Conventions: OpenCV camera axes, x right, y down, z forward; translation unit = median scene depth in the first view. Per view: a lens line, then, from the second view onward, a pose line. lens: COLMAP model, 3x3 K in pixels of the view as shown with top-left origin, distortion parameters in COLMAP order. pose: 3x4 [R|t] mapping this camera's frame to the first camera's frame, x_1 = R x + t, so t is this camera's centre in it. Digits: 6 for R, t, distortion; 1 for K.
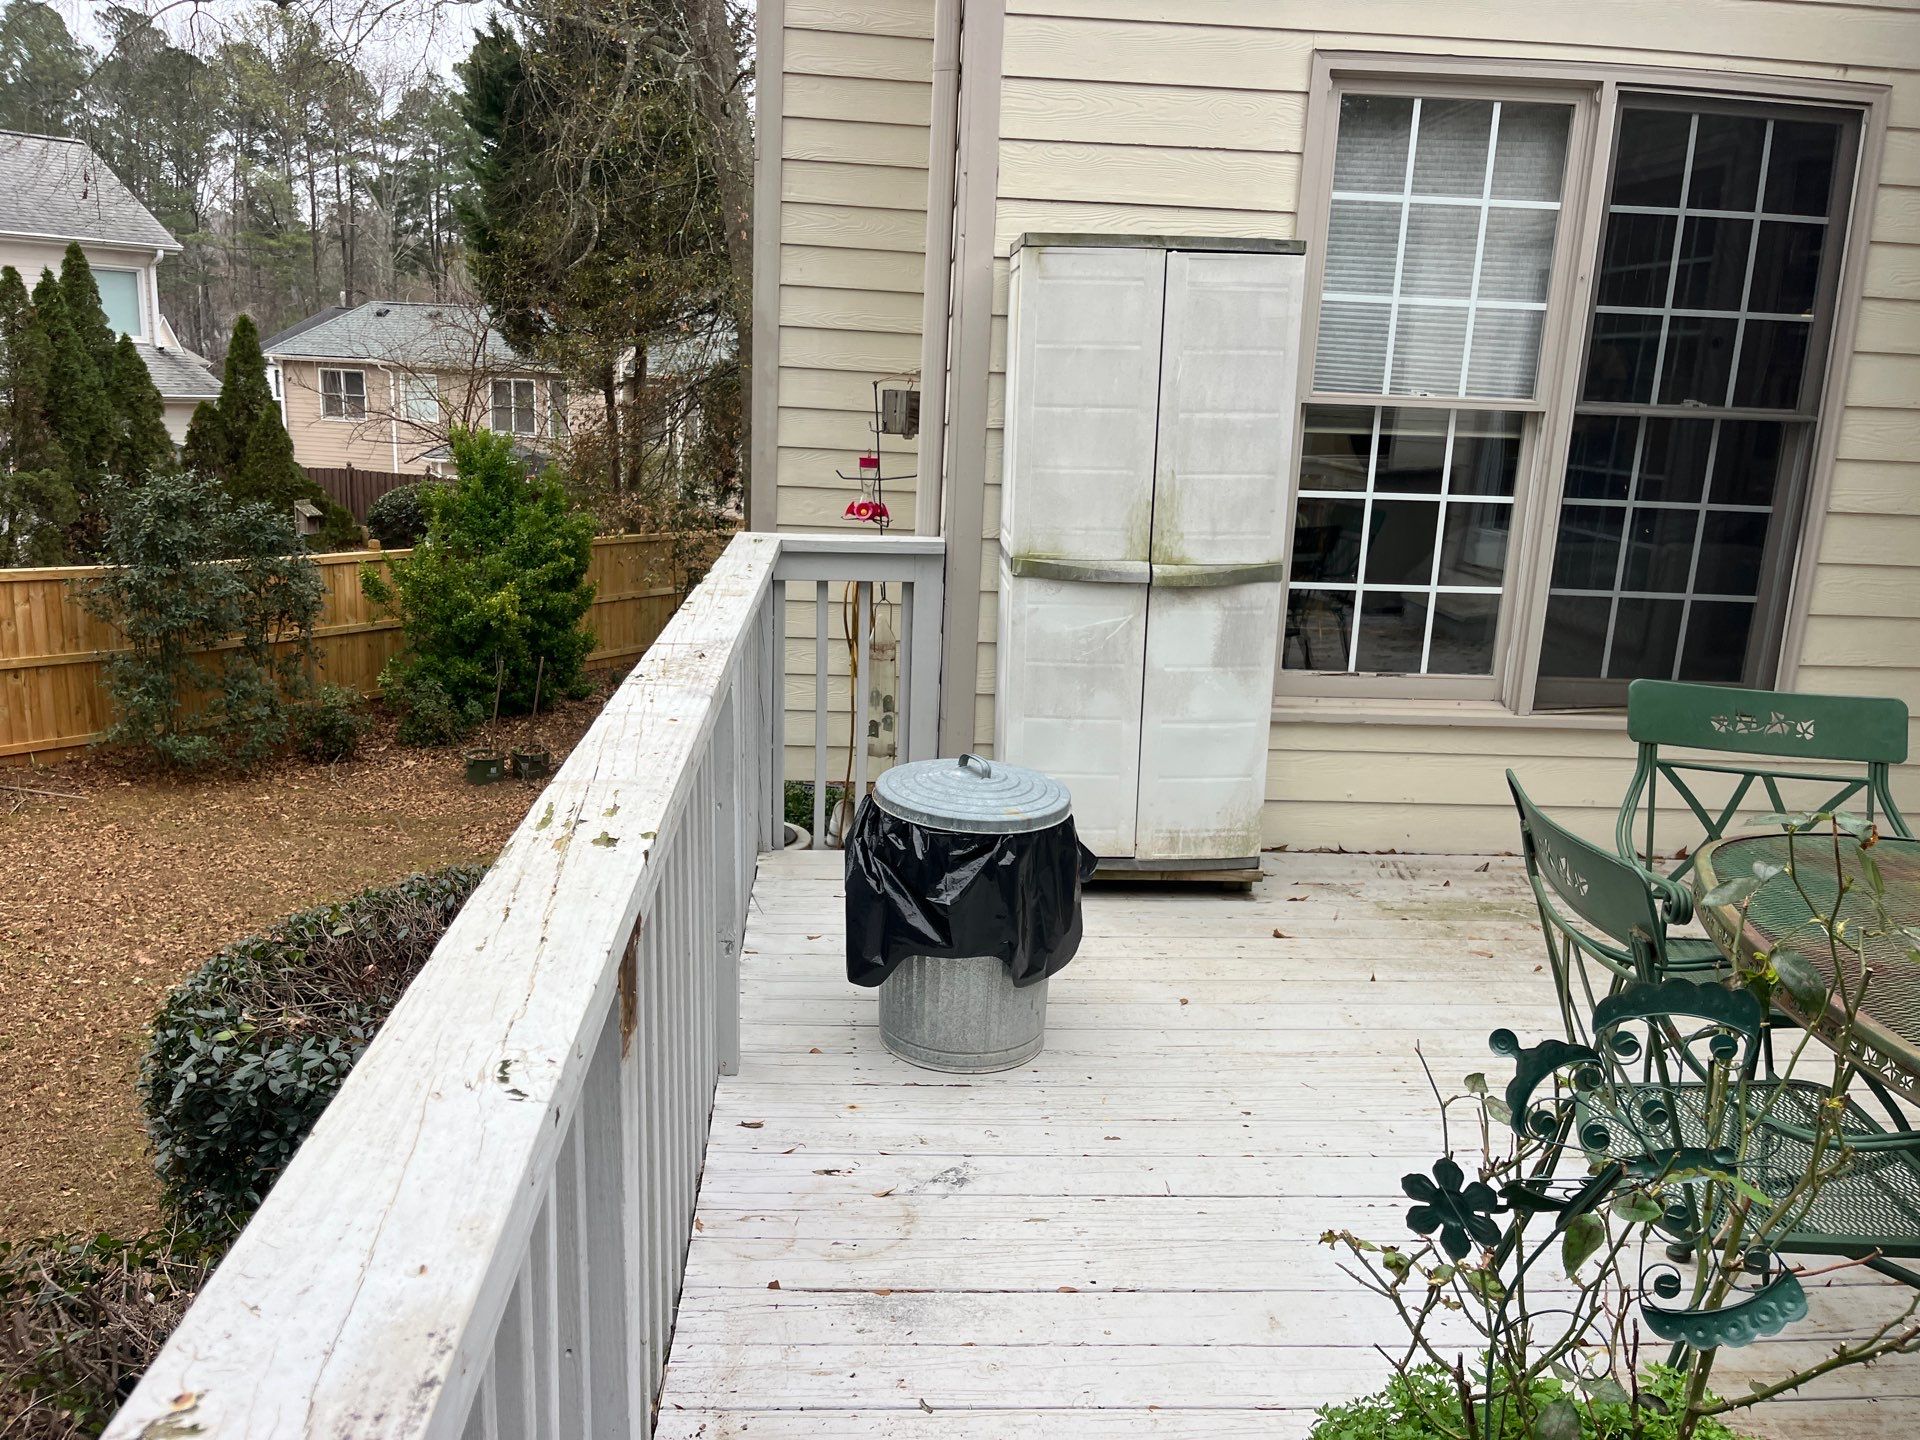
lens RADIAL K [[1490.3, 0, 956.8], [0, 1490.3, 709.7], [0, 0, 1]] dist [0.025741, -0.008596]
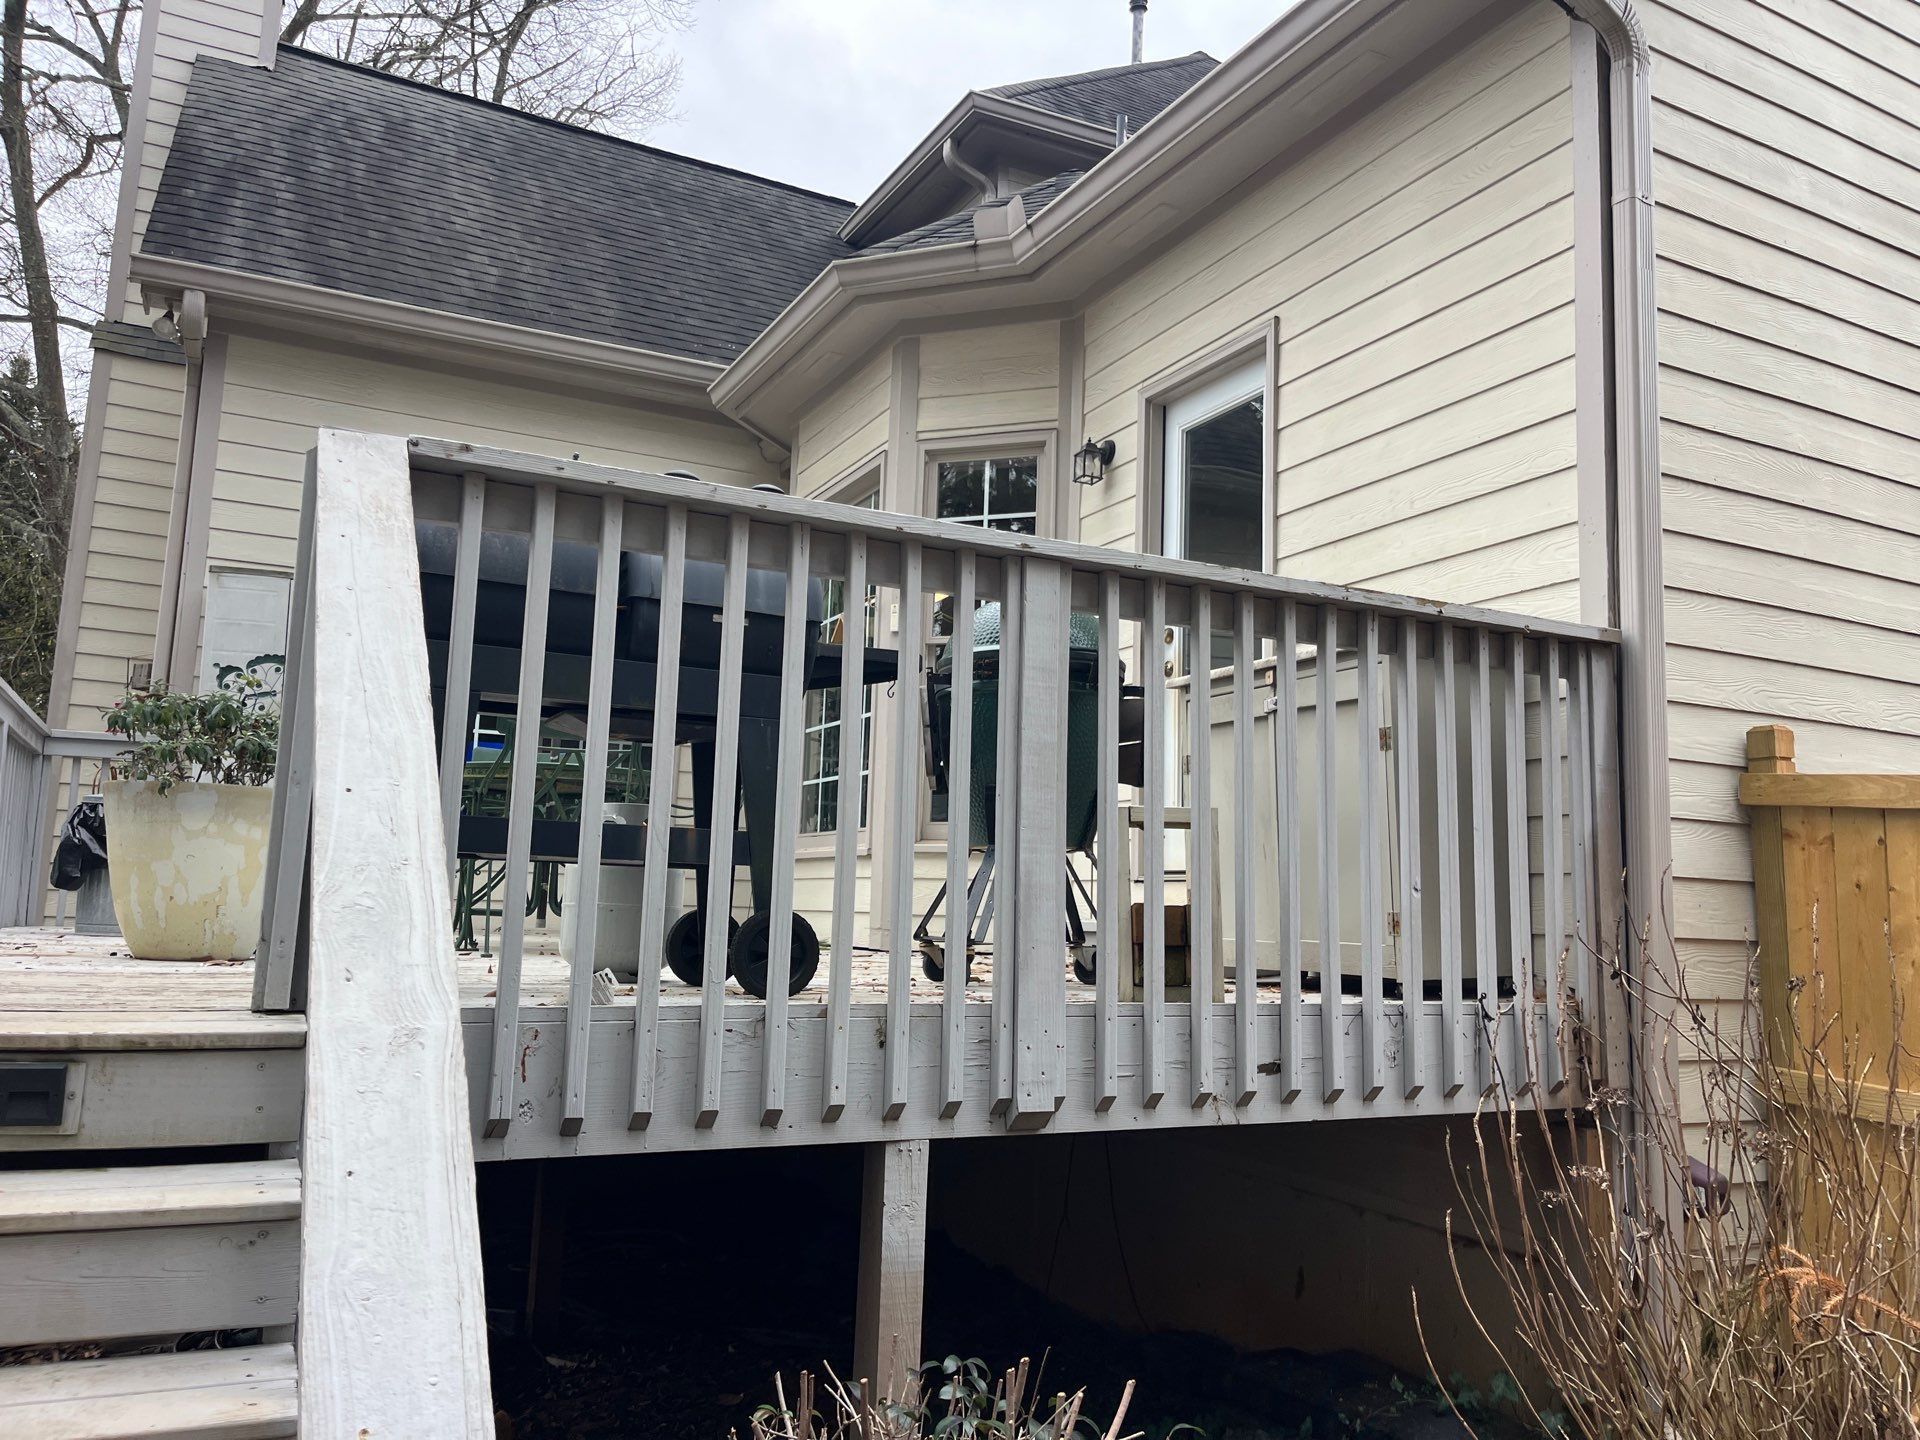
lens RADIAL K [[1448.8, 0, 971.9], [0, 1448.8, 711.2], [0, 0, 1]] dist [0.057117, -0.087113]
pose [[0.918960, 0.039759, 0.392342, 0.046681], [0.091153, 0.946546, -0.309423, 0.116217], [-0.383672, 0.320110, 0.866213, -0.208521]]
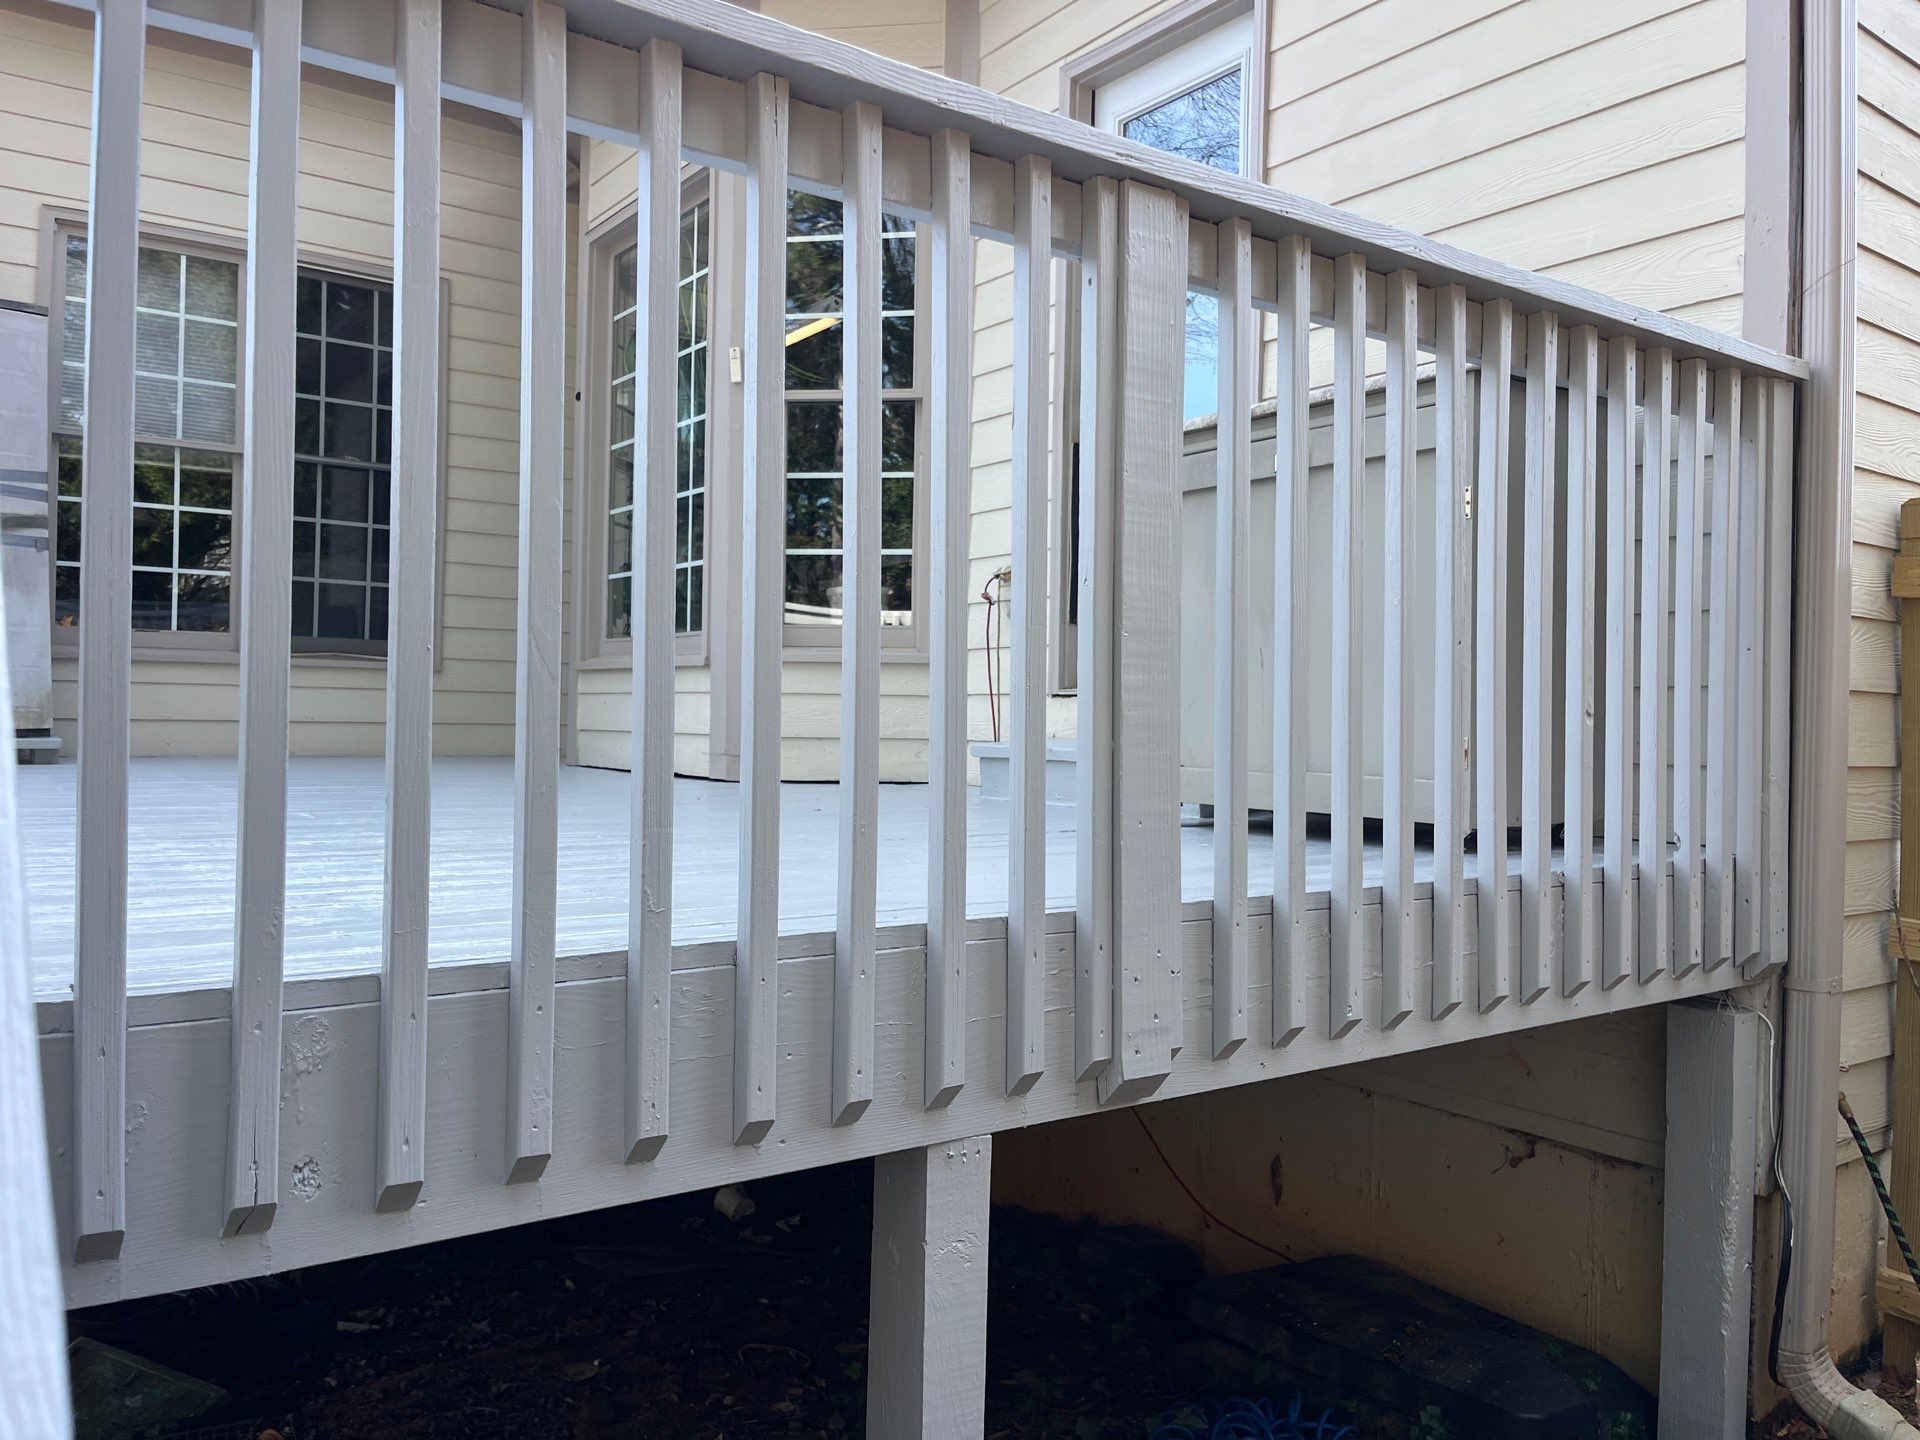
lens RADIAL K [[1448.8, 0, 964.6], [0, 1448.8, 712.7], [0, 0, 1]] dist [0.057117, -0.087113]
pose [[0.844877, -0.024760, 0.534387, 0.053356], [0.129404, 0.978722, -0.159243, 0.098617], [-0.519073, 0.203693, 0.830104, -0.140825]]
